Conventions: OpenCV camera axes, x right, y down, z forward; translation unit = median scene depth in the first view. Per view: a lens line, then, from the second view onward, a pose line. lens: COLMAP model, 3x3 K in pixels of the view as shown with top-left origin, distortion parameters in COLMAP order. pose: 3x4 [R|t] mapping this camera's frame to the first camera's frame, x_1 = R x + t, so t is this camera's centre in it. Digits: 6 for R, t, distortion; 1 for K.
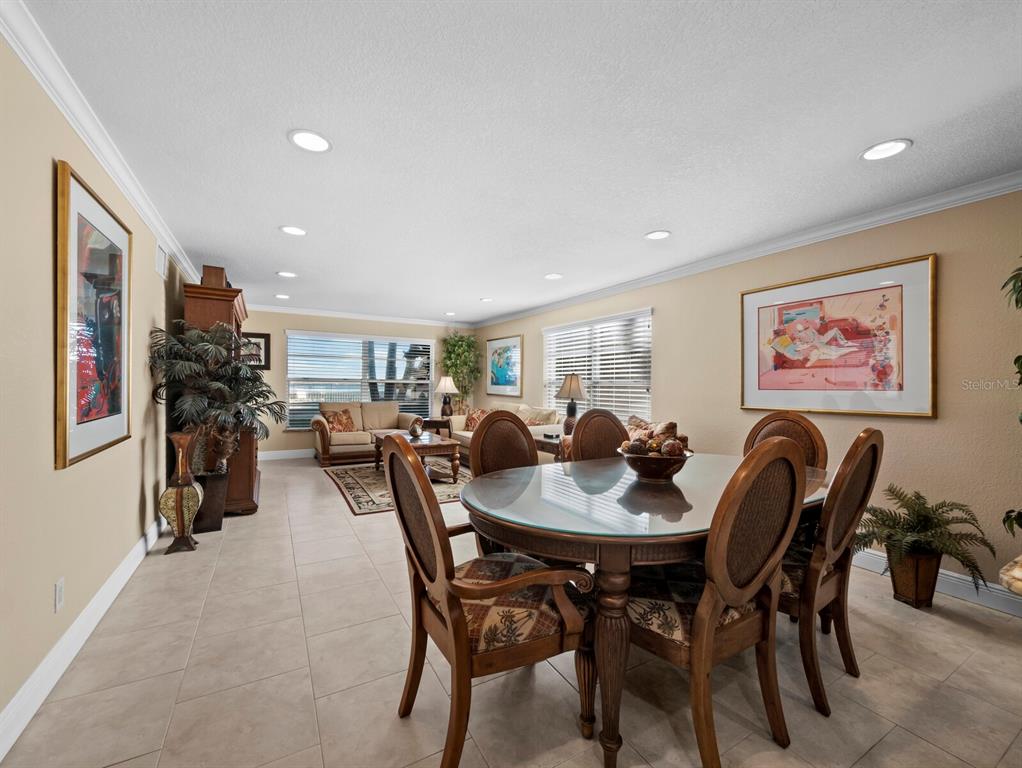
lens RADIAL K [[429.5, 0, 513.9], [0, 429.5, 389.3], [0, 0, 1]] dist [-0.004814, 0.002471]
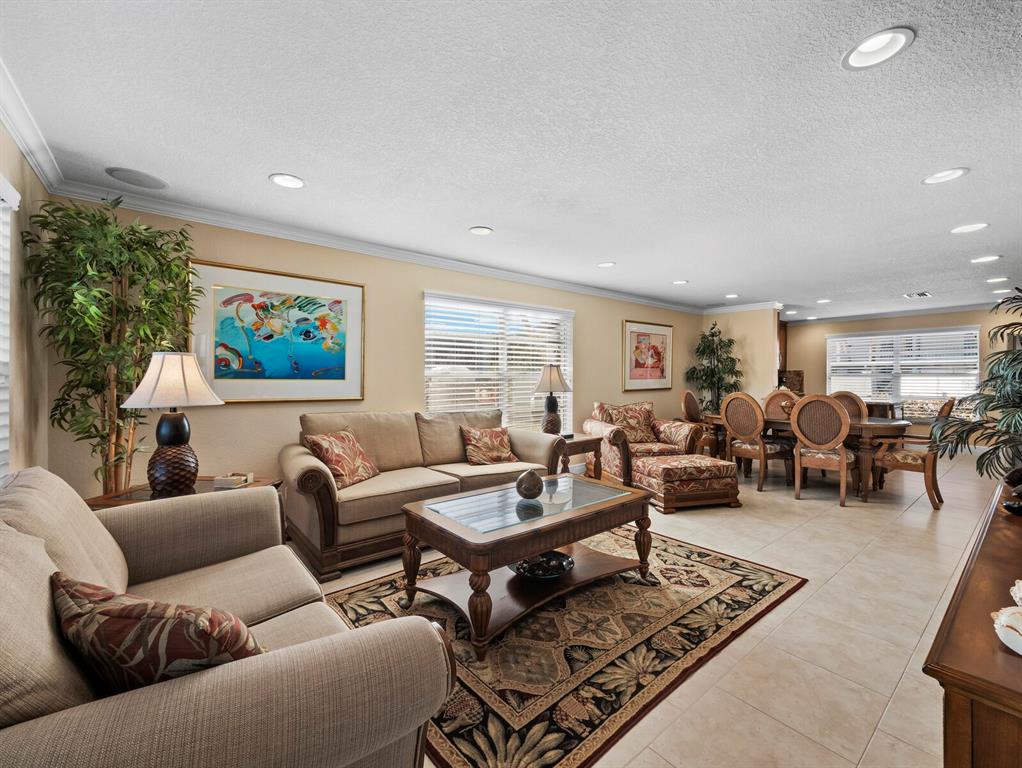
lens RADIAL K [[429.5, 0, 512.1], [0, 429.5, 379.4], [0, 0, 1]] dist [-0.004814, 0.002471]
pose [[-0.152682, -0.016608, 0.988136, -0.570297], [0.005394, 0.999830, 0.017637, -0.017059], [-0.988261, 0.008023, -0.152567, 0.932369]]
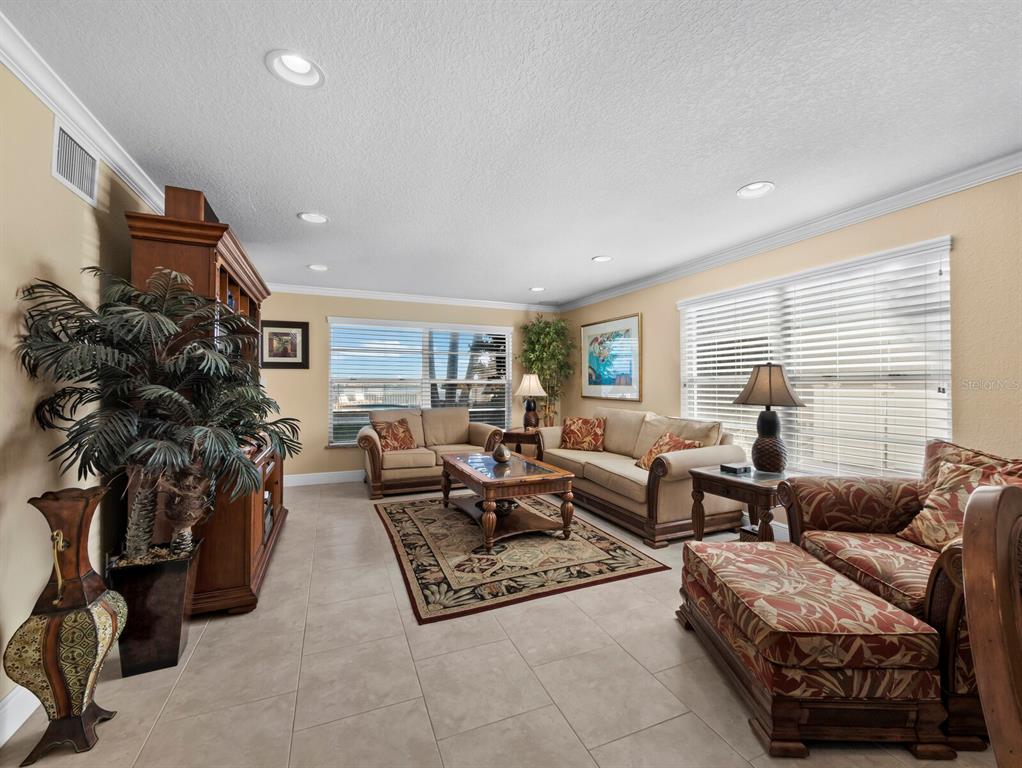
lens RADIAL K [[429.5, 0, 511.0], [0, 429.5, 383.0], [0, 0, 1]] dist [-0.004814, 0.002471]
pose [[0.991888, -0.012526, -0.126496, -0.108743], [0.010750, 0.999834, -0.014720, -0.004086], [0.126659, 0.013240, 0.991858, 0.279956]]
